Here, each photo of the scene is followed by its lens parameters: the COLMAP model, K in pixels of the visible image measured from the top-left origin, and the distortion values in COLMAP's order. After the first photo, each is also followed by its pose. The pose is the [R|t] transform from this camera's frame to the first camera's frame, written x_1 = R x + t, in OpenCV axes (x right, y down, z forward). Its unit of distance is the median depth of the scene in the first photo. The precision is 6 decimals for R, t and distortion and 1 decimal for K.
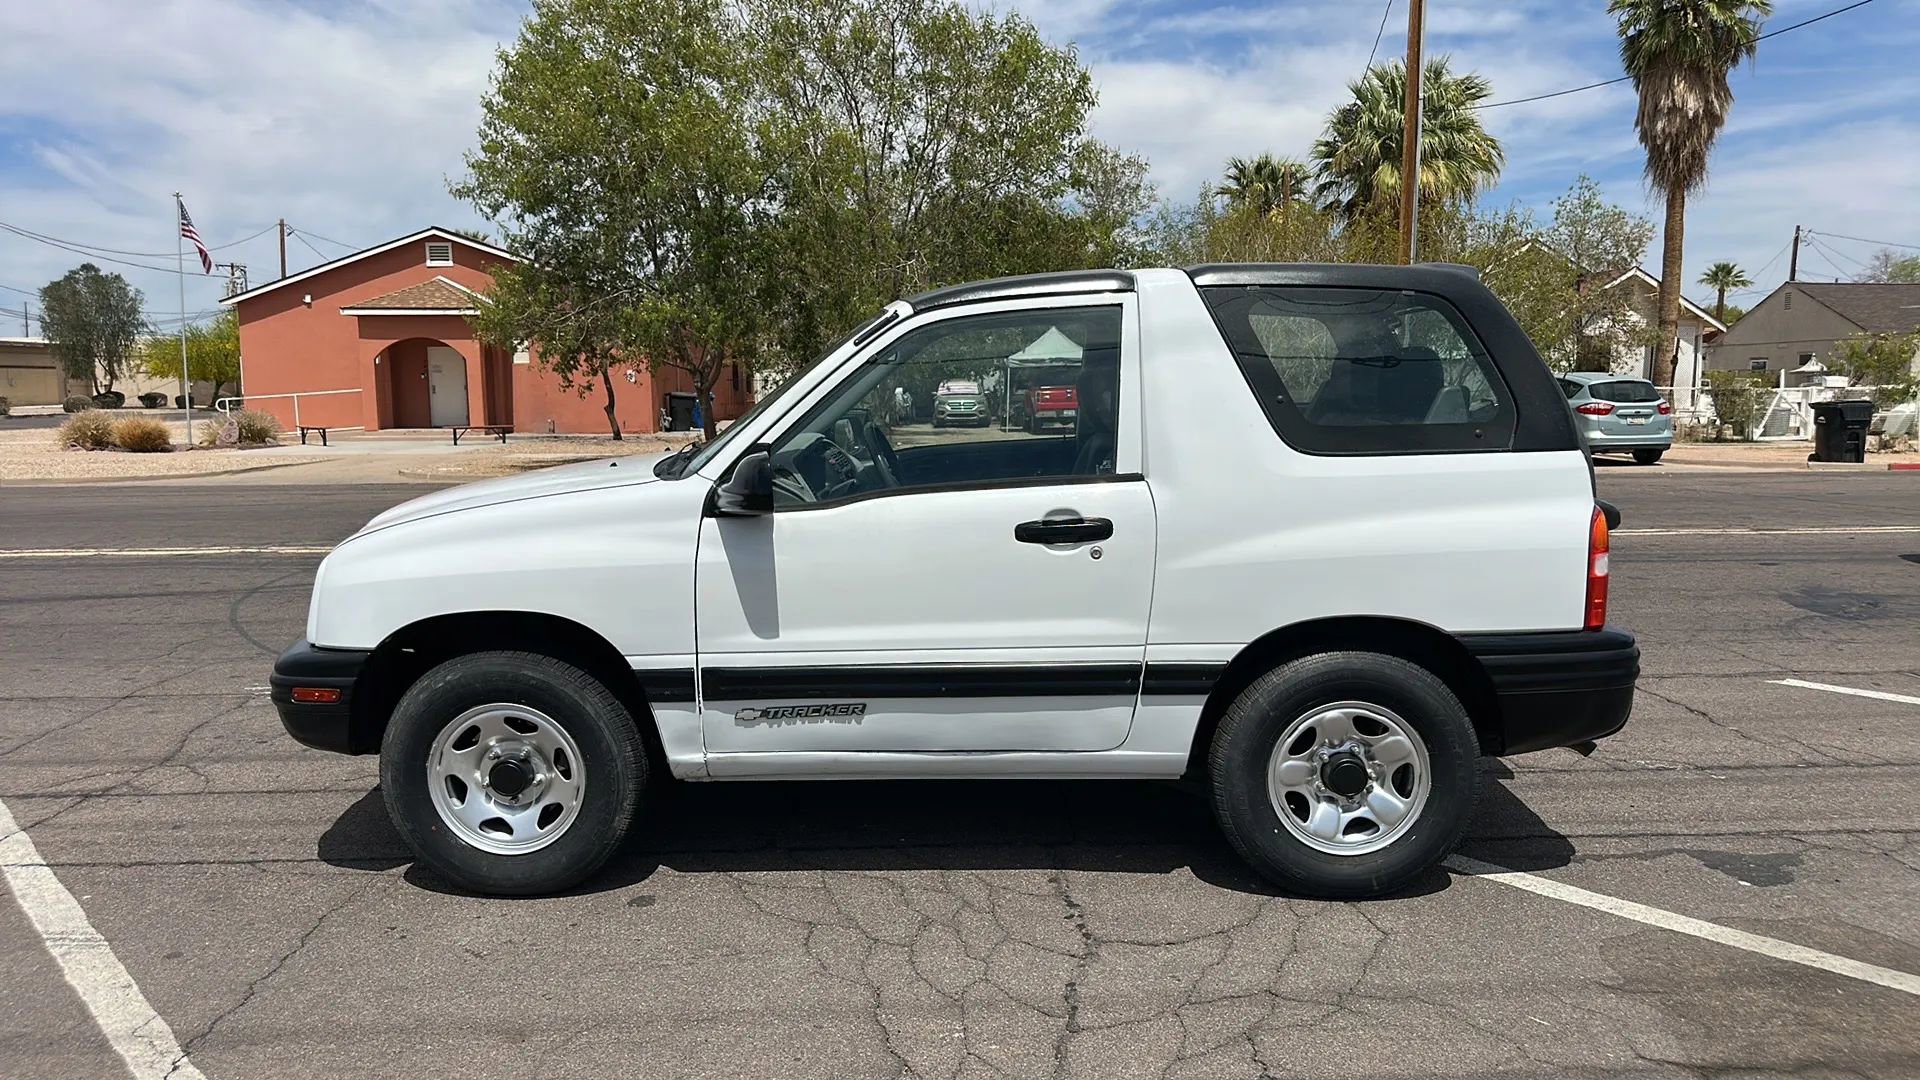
lens RADIAL K [[1292.3, 0, 952.8], [0, 1292.3, 553.5], [0, 0, 1]] dist [0.036060, -0.030687]
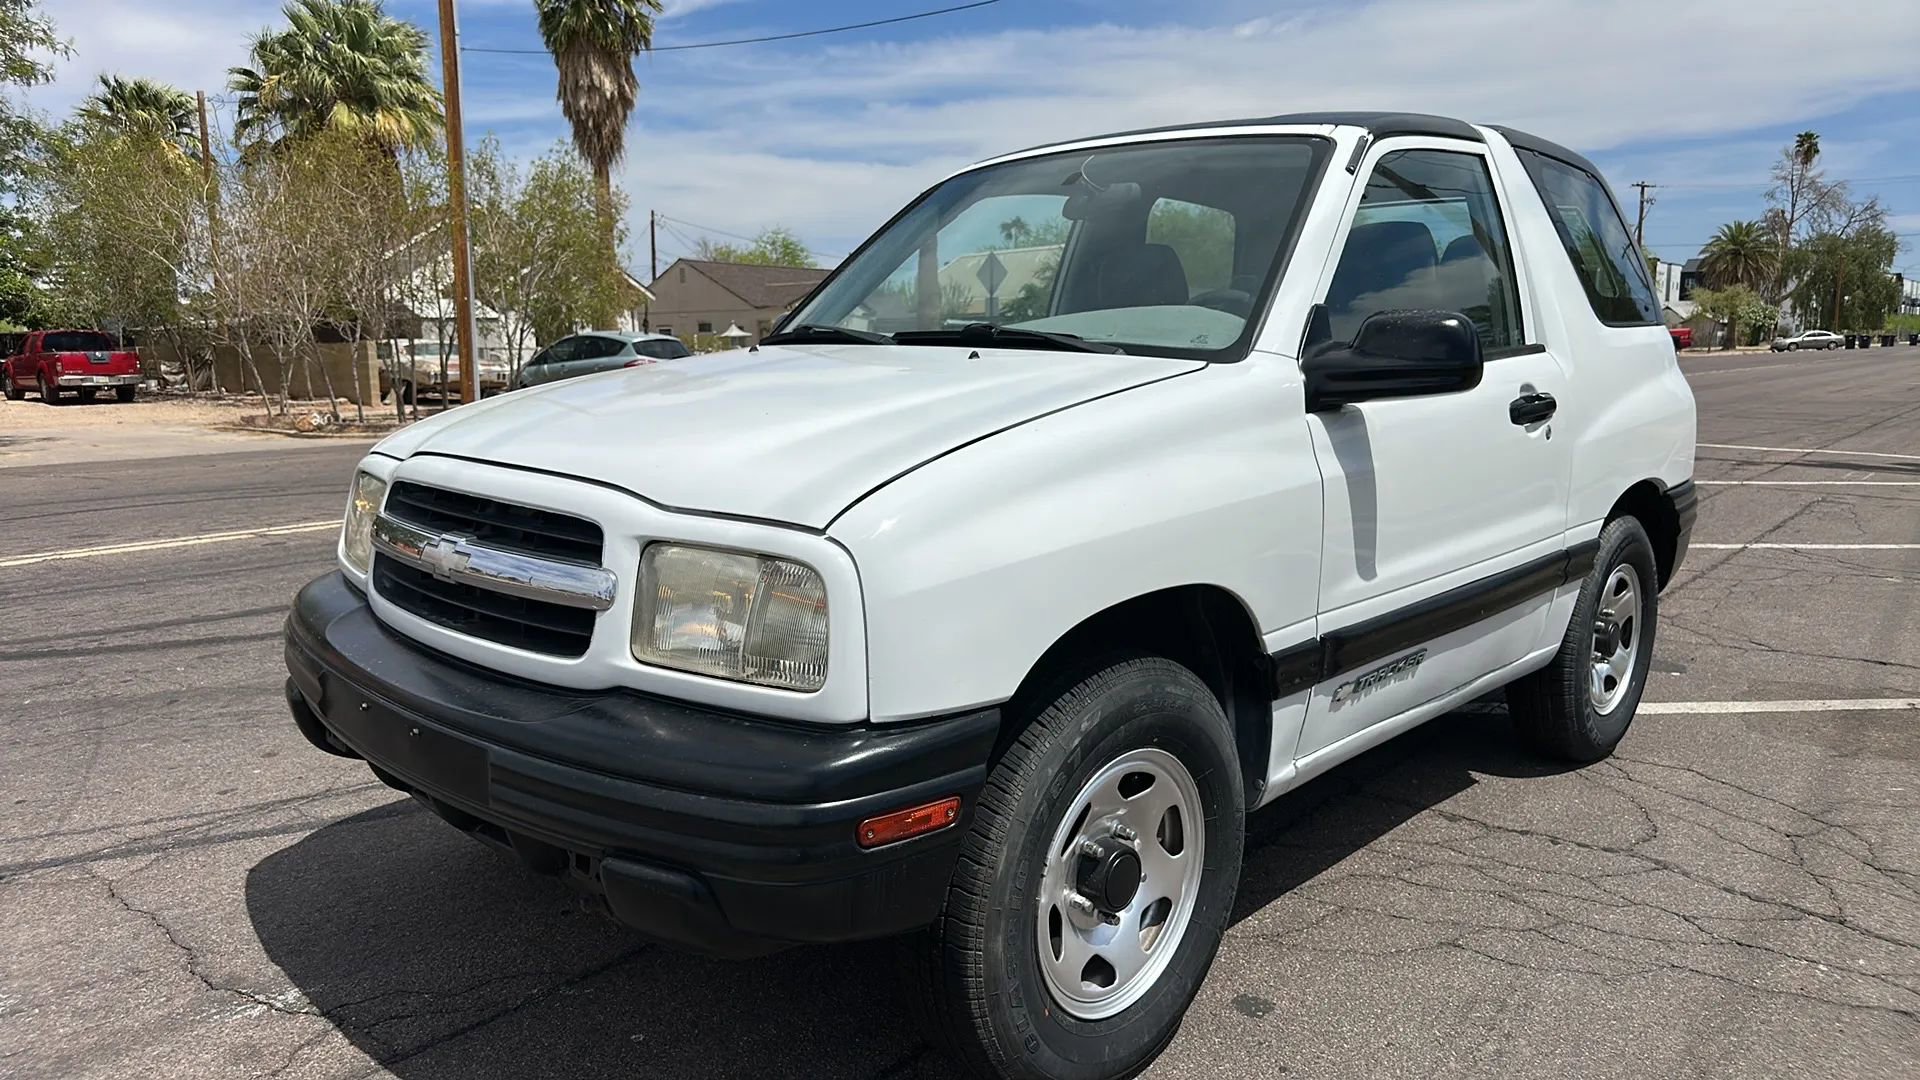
lens RADIAL K [[1307.0, 0, 956.3], [0, 1307.0, 564.2], [0, 0, 1]] dist [0.026604, -0.042512]
pose [[0.678698, -0.123243, 0.724003, -0.602044], [0.102803, 0.992056, 0.072502, -0.012965], [-0.727187, 0.025223, 0.685976, 0.492132]]
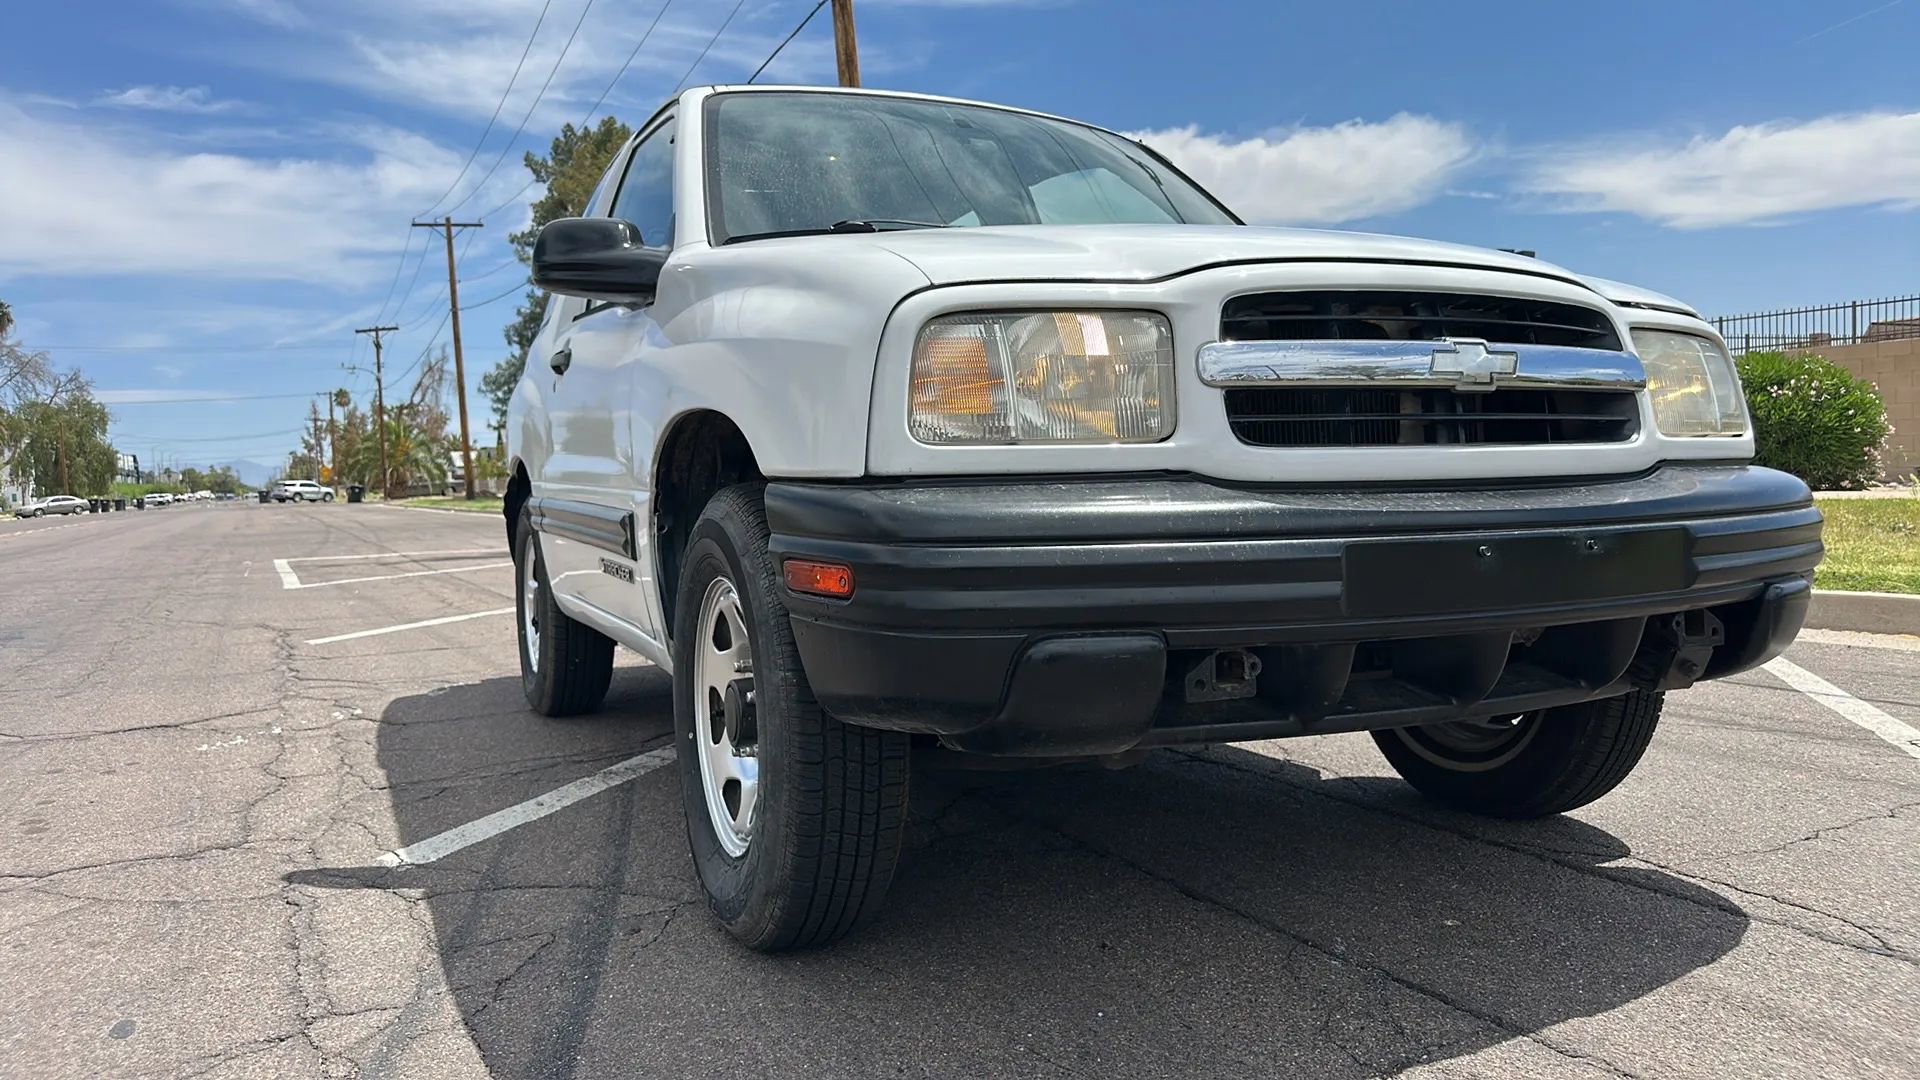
lens RADIAL K [[1307.0, 0, 959.2], [0, 1307.0, 558.4], [0, 0, 1]] dist [0.026604, -0.042512]
pose [[-0.433158, -0.039478, 0.900453, -0.669424], [0.162099, 0.979339, 0.120913, -0.014379], [-0.886622, 0.198337, -0.417809, 1.207109]]
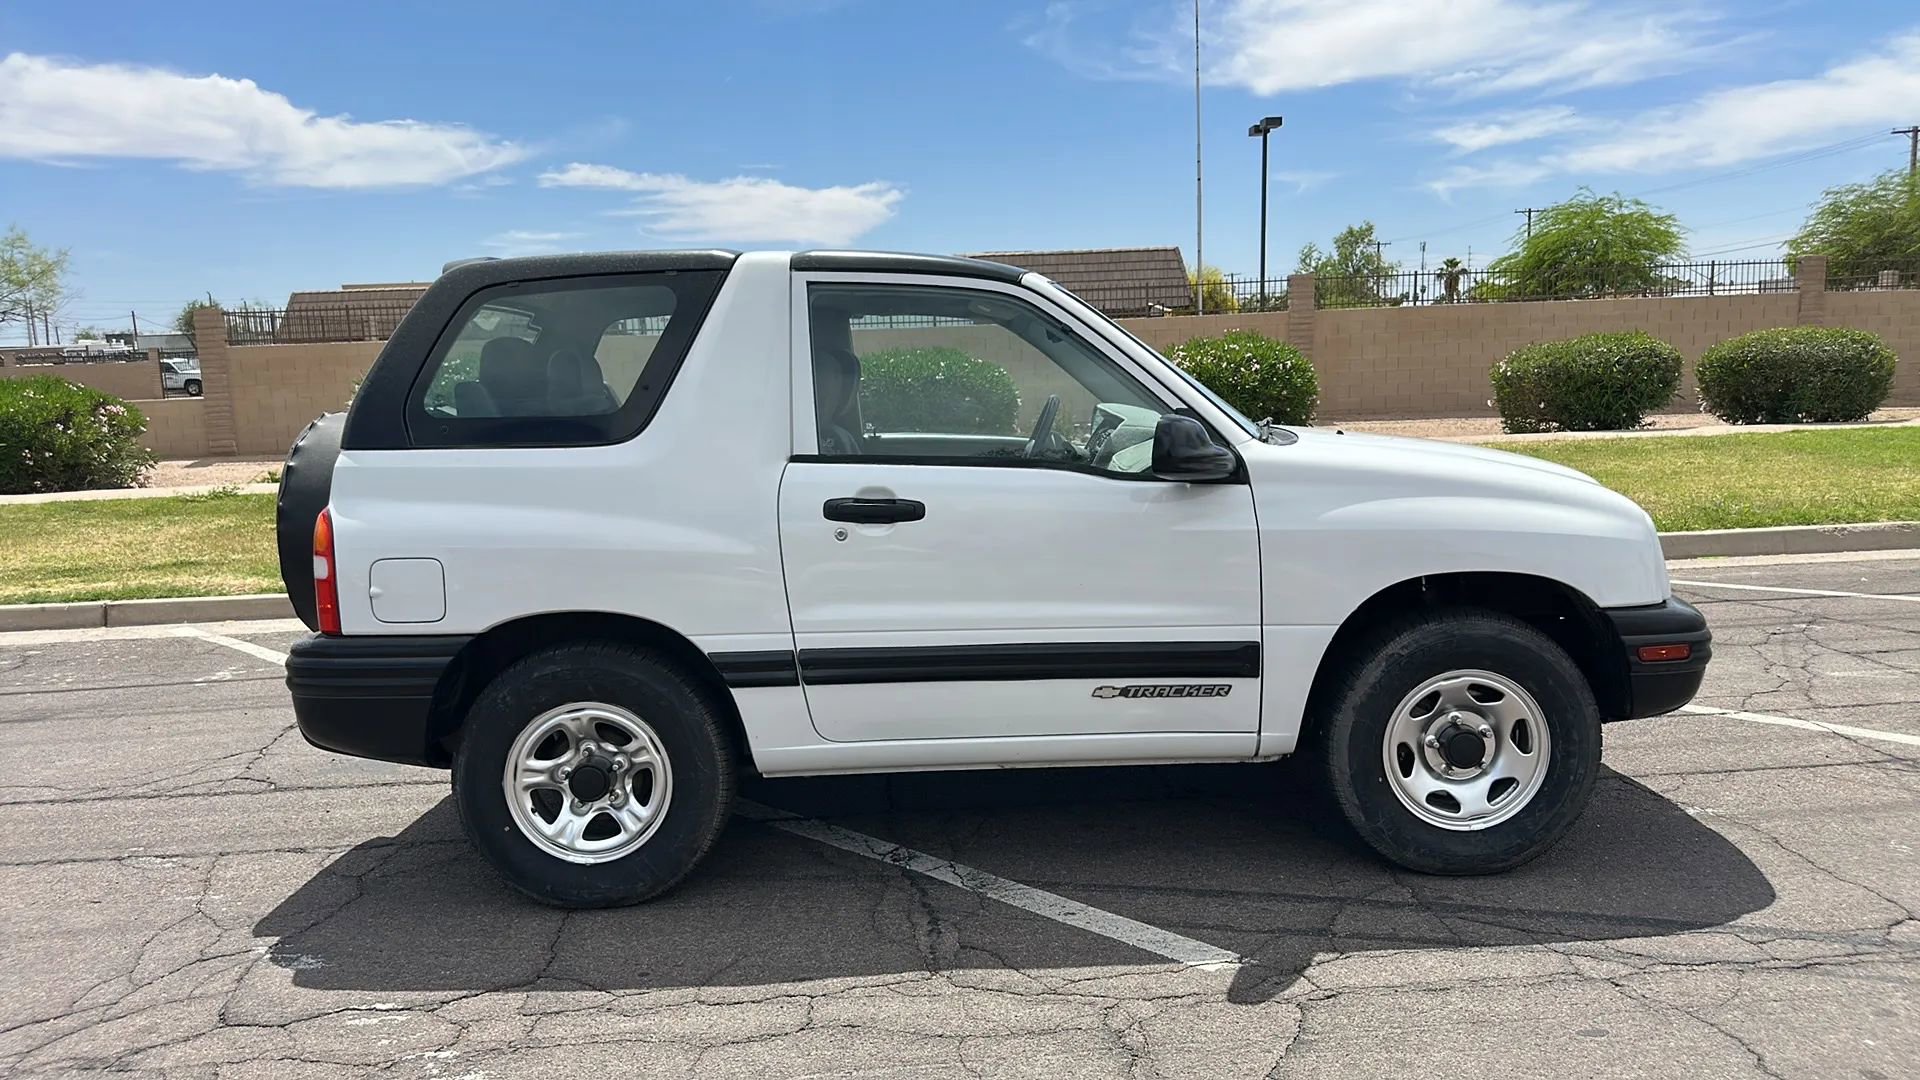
lens RADIAL K [[1307.0, 0, 978.8], [0, 1307.0, 532.2], [0, 0, 1]] dist [0.026604, -0.042512]
pose [[-0.998964, 0.041211, -0.019326, 0.025549], [0.034572, 0.963135, 0.266788, -0.243132], [0.029608, 0.265843, -0.963561, 1.764966]]
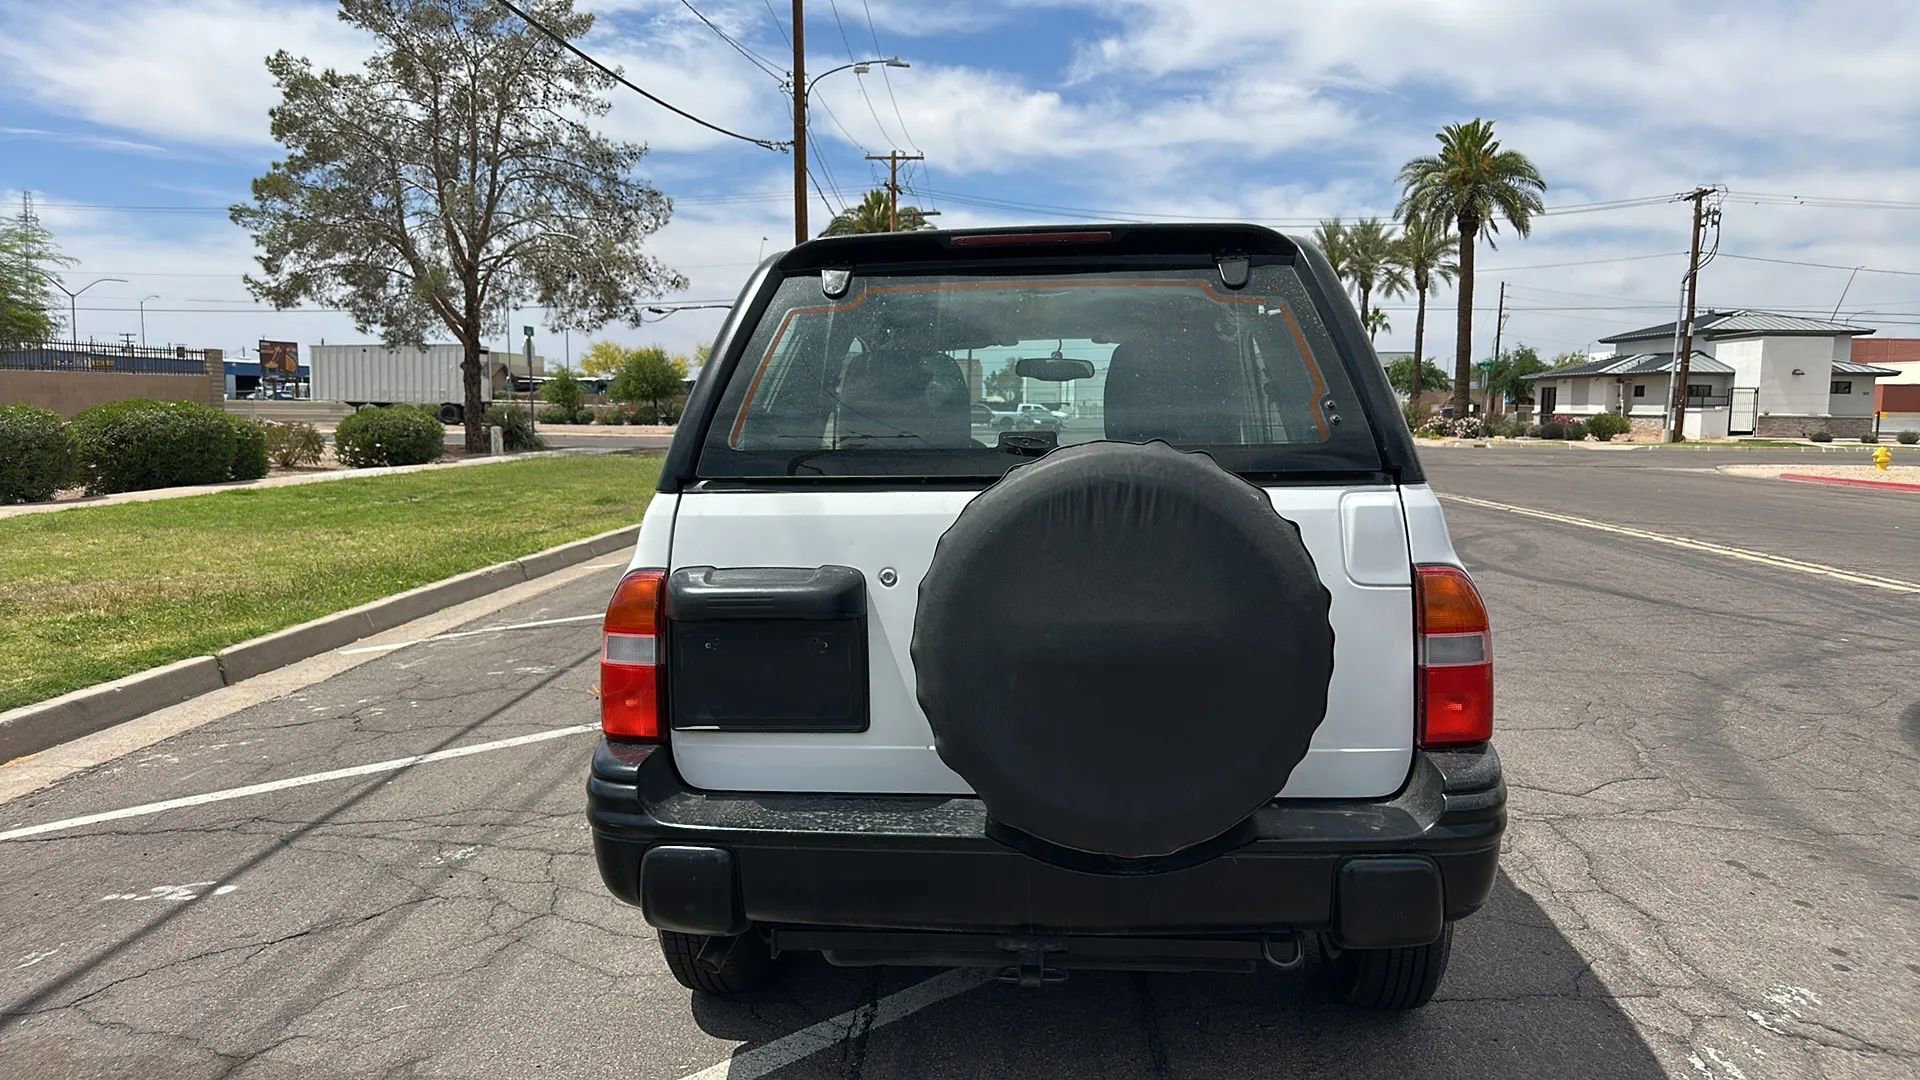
lens RADIAL K [[1307.0, 0, 981.7], [0, 1307.0, 524.2], [0, 0, 1]] dist [0.026604, -0.042512]
pose [[-0.068331, 0.095381, -0.993093, 0.874829], [-0.136679, 0.985139, 0.104021, -0.118905], [0.988256, 0.142843, -0.054279, 0.902343]]
